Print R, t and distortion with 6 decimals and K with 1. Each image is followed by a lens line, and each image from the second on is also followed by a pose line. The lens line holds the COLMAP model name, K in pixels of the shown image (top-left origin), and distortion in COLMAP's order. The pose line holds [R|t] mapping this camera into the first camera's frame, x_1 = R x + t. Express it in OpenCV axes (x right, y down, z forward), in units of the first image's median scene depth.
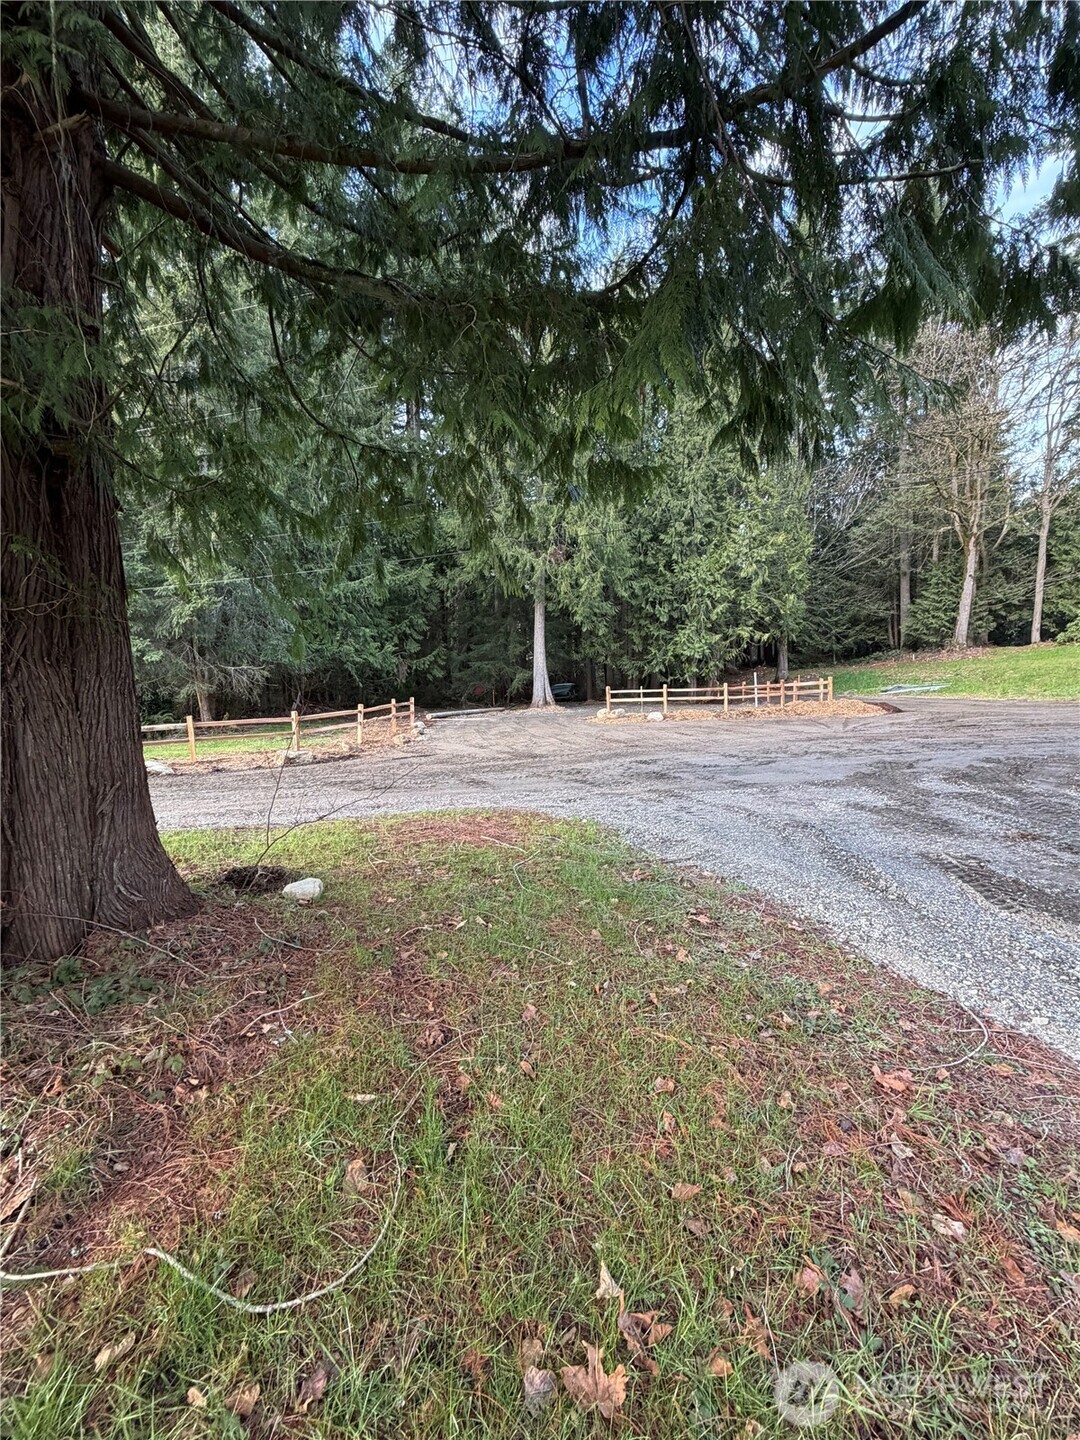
lens RADIAL K [[571.7, 0, 540.0], [0, 571.7, 720.0], [0, 0, 1]] dist [-0.000380, -0.000092]
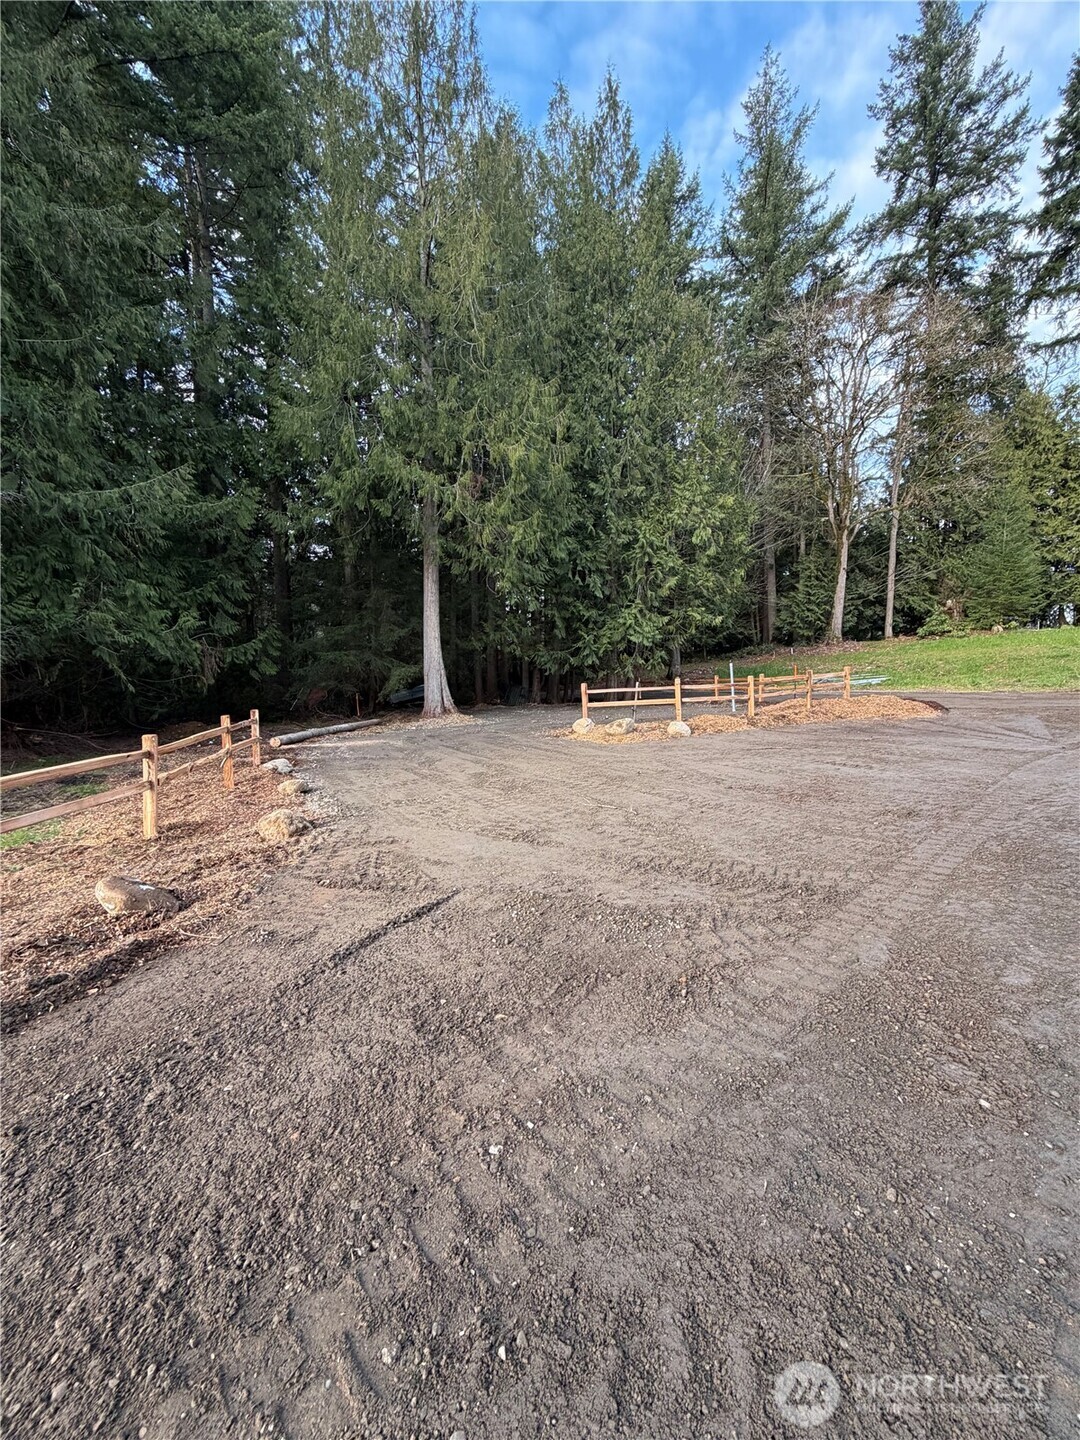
lens RADIAL K [[571.7, 0, 540.0], [0, 571.7, 720.0], [0, 0, 1]] dist [-0.000380, -0.000092]
pose [[0.943707, -0.036075, 0.328810, -0.109703], [0.037000, 0.999309, 0.003444, -0.016589], [-0.328707, 0.008915, 0.944390, 0.312843]]
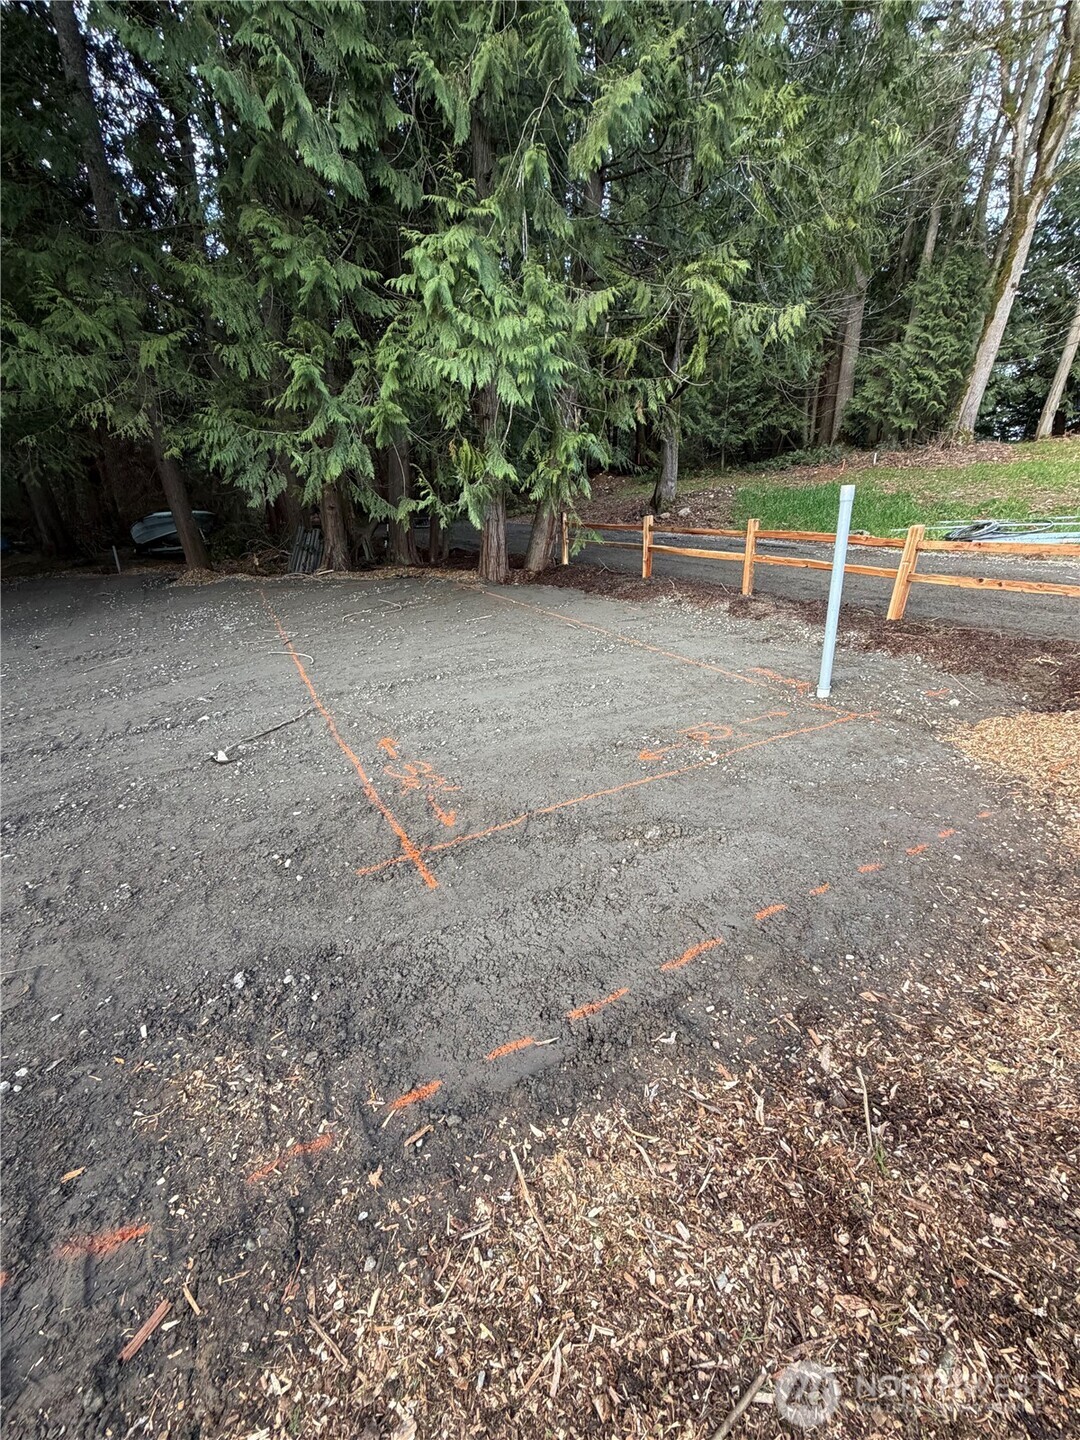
lens RADIAL K [[571.7, 0, 540.0], [0, 571.7, 720.0], [0, 0, 1]] dist [-0.000380, -0.000092]
pose [[0.944210, -0.114817, 0.308683, 0.201956], [0.015439, 0.951664, 0.306753, -0.061566], [-0.328983, -0.284873, 0.900343, 0.753498]]
